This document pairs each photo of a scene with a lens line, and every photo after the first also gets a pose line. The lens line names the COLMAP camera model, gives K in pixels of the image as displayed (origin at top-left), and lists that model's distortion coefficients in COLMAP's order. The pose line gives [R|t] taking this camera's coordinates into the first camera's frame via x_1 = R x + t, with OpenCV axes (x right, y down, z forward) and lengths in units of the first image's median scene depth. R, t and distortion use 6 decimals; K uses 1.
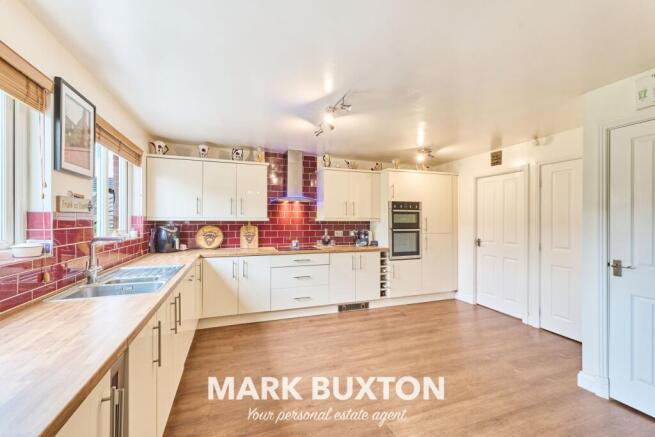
lens RADIAL K [[267.6, 0, 327.5], [0, 267.6, 218.5], [0, 0, 1]] dist [0.000768, -0.000214]
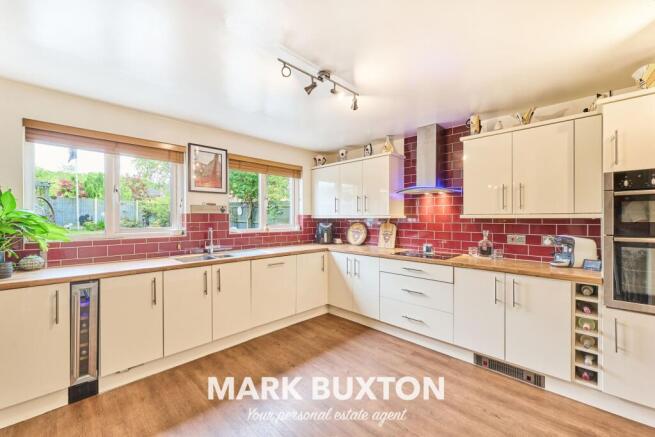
lens RADIAL K [[267.6, 0, 327.5], [0, 267.6, 218.5], [0, 0, 1]] dist [0.000768, -0.000214]
pose [[0.433585, -0.001582, -0.901111, 0.451124], [0.007291, 0.999972, 0.001753, 0.006470], [0.901083, -0.007330, 0.433584, 0.417102]]
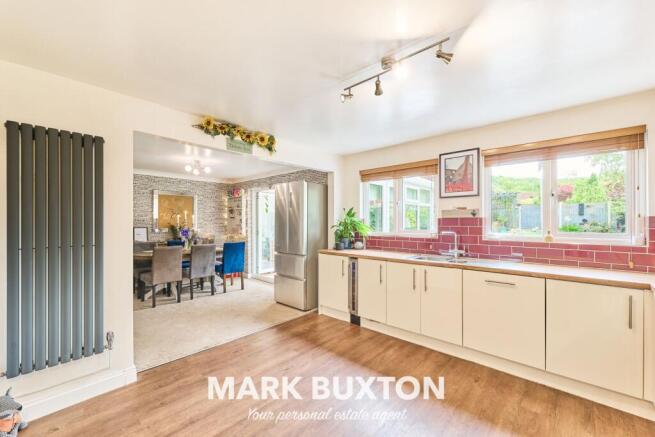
lens RADIAL K [[267.6, 0, 327.5], [0, 267.6, 218.5], [0, 0, 1]] dist [0.000768, -0.000214]
pose [[-0.885217, -0.008104, -0.465108, 0.299662], [0.000954, 0.999814, -0.019237, 0.007817], [0.465178, -0.017473, -0.885045, 0.966520]]
